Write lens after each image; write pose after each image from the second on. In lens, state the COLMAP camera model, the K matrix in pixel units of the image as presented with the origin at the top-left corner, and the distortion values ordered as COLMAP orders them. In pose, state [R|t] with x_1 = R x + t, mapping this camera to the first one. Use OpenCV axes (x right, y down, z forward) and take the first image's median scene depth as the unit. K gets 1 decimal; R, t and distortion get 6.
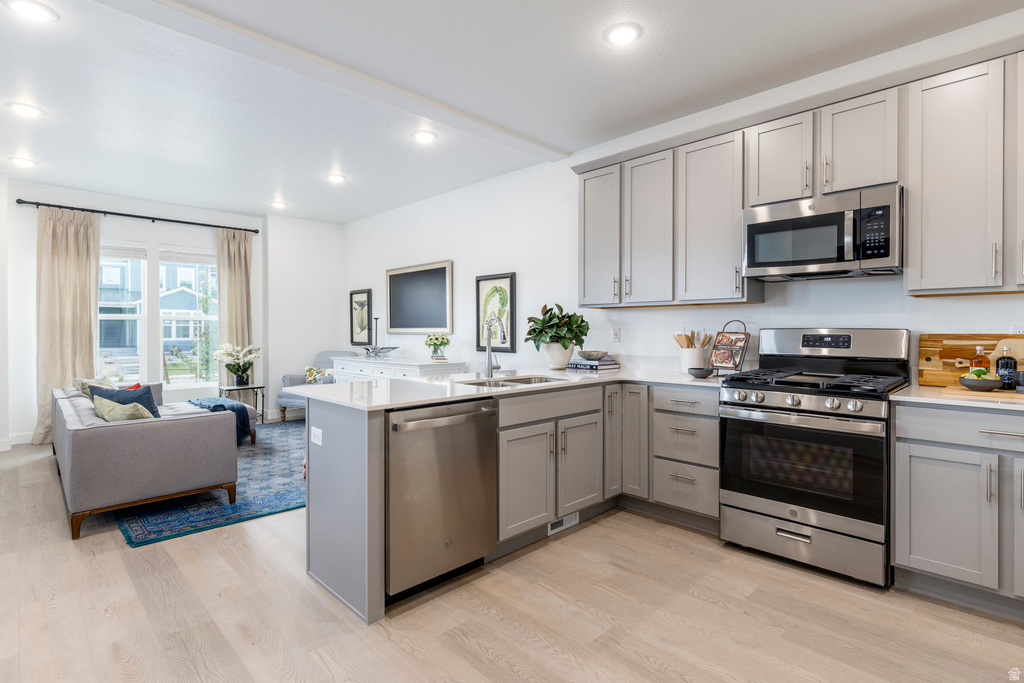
lens RADIAL K [[503.2, 0, 516.9], [0, 503.2, 331.2], [0, 0, 1]] dist [-0.002500, -0.000491]
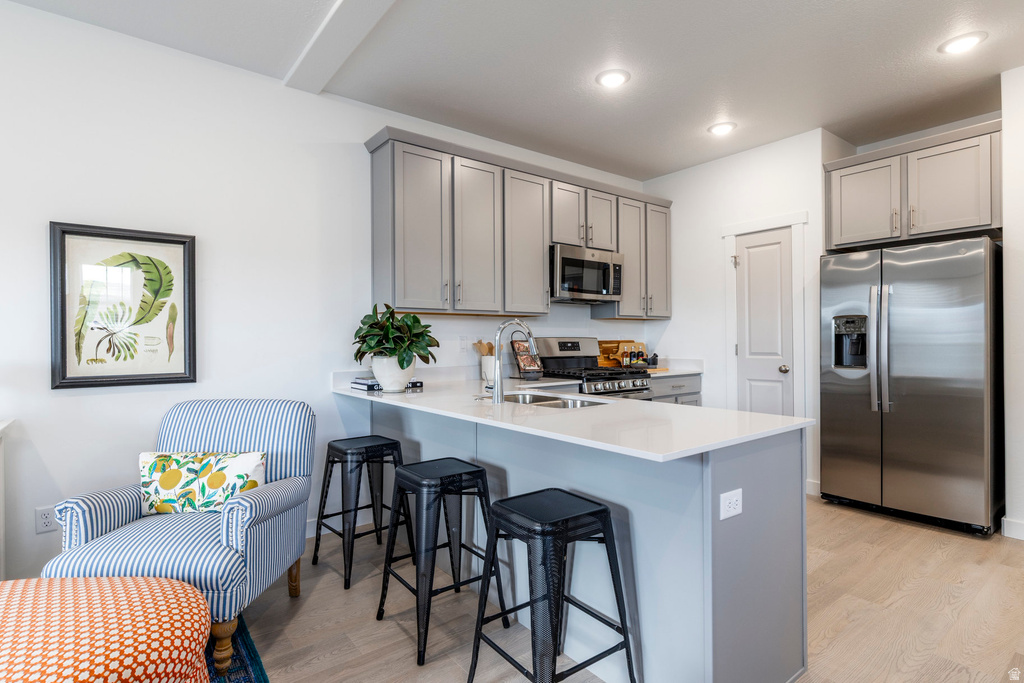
lens RADIAL K [[519.2, 0, 510.5], [0, 519.2, 340.8], [0, 0, 1]] dist [0.006147, 0.000716]
pose [[0.121196, -0.001959, 0.992627, -0.898761], [0.010302, 0.999947, 0.000715, 0.001202], [-0.992575, 0.010139, 0.121209, 0.992360]]
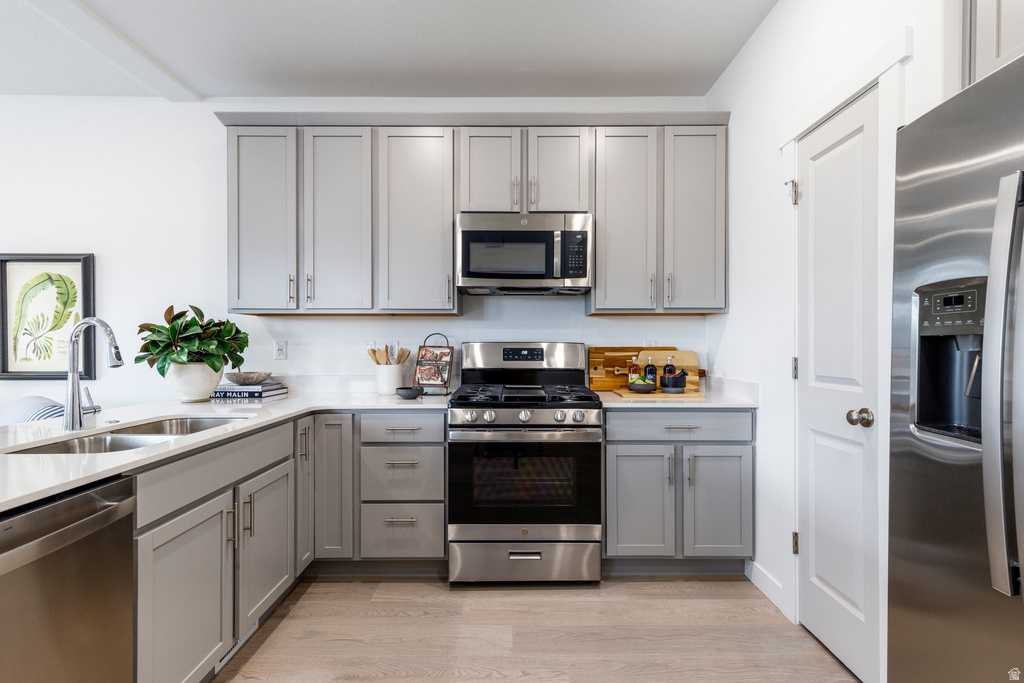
lens RADIAL K [[469.8, 0, 512.3], [0, 469.8, 345.7], [0, 0, 1]] dist [0.012955, -0.001992]
pose [[0.704297, -0.001856, 0.709904, -0.096043], [0.002501, 0.999997, 0.000133, 0.001365], [-0.709902, 0.001682, 0.704299, 0.329070]]
